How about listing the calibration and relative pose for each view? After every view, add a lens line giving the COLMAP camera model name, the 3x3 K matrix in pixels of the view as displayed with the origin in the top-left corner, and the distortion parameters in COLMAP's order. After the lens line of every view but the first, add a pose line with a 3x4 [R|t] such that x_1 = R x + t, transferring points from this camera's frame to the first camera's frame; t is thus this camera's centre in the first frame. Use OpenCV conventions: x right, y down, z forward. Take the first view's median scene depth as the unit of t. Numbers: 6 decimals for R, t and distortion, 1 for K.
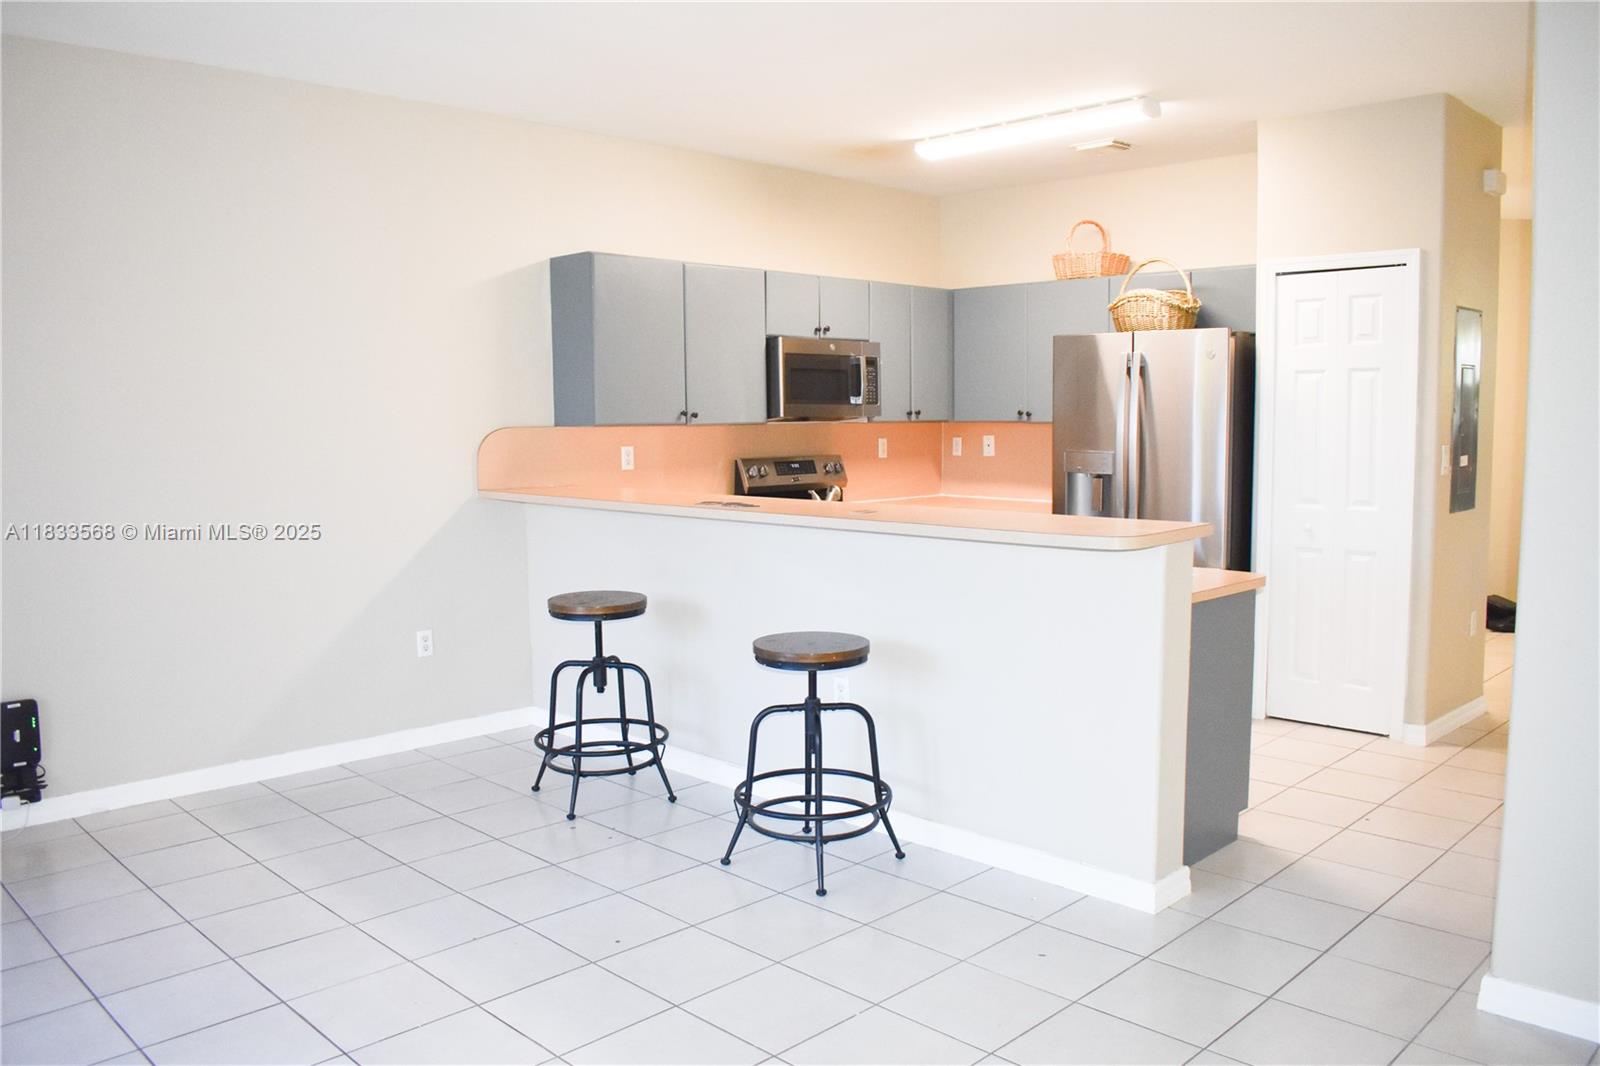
lens RADIAL K [[1243.7, 0, 800.0], [0, 1243.7, 533.0], [0, 0, 1]] dist [-0.095467, 0.014172]
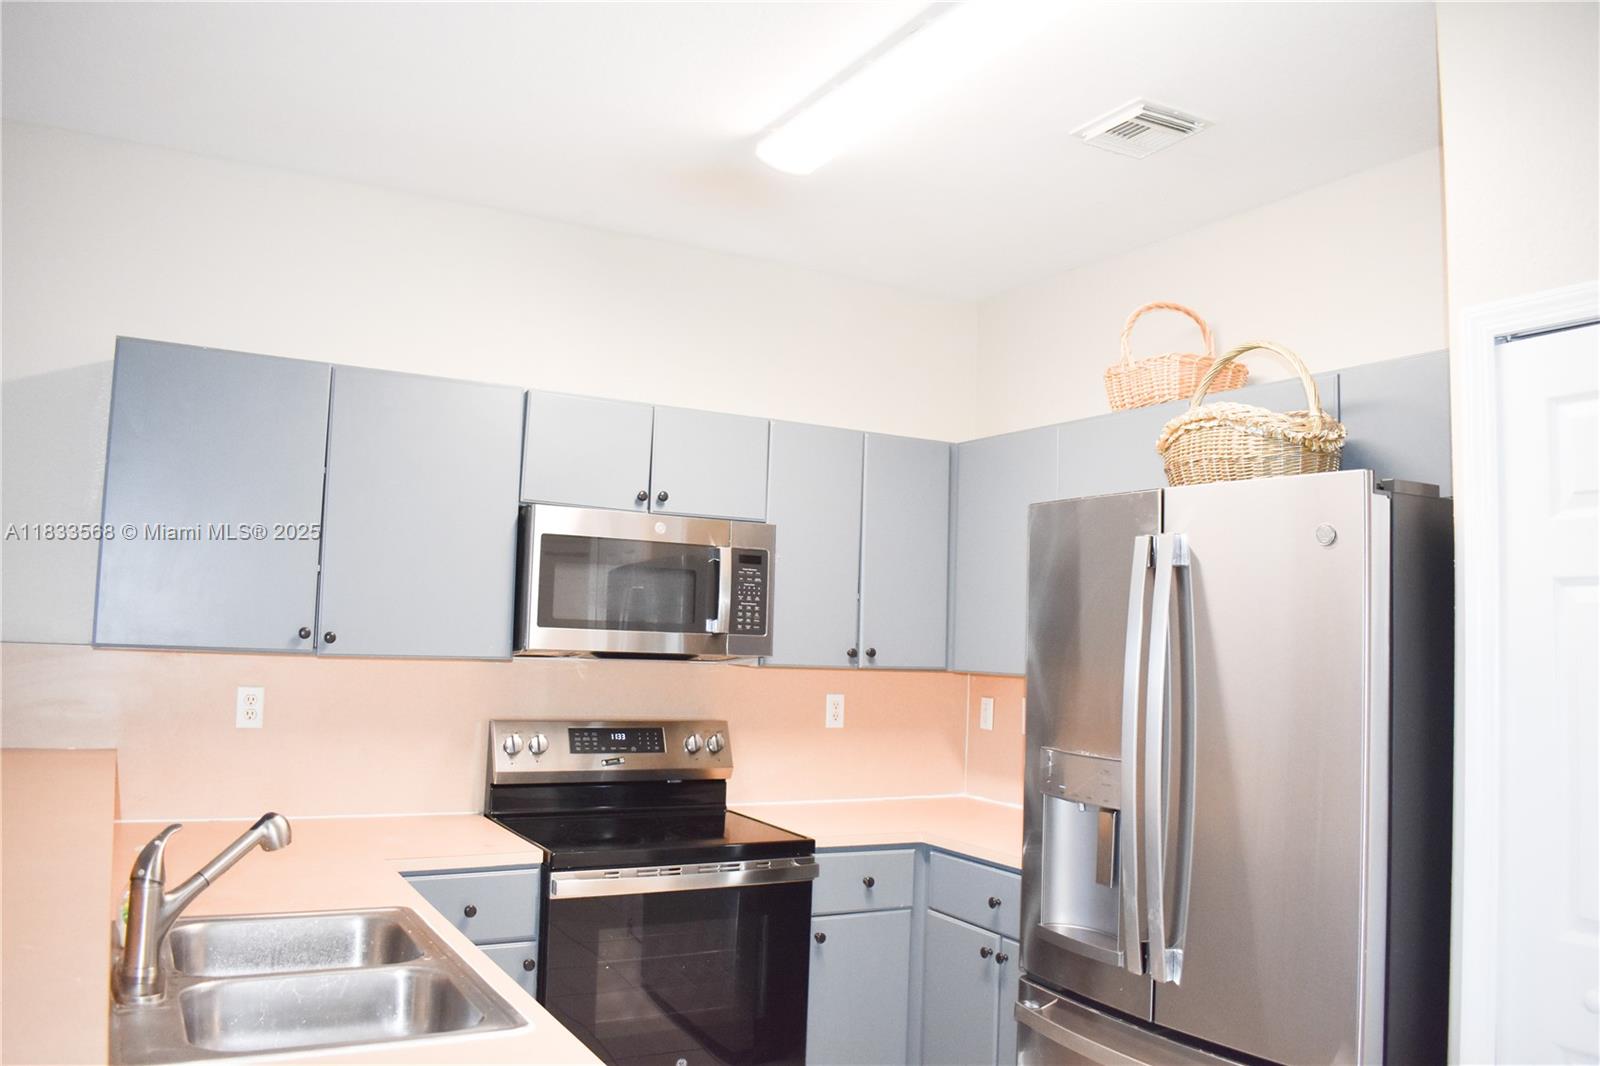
lens RADIAL K [[1243.7, 0, 800.0], [0, 1243.7, 533.0], [0, 0, 1]] dist [-0.095467, 0.014172]
pose [[0.961289, 0.016942, -0.275022, 0.268825], [-0.066660, 0.982758, -0.172460, -0.062857], [0.267358, 0.184117, 0.945844, 0.552574]]
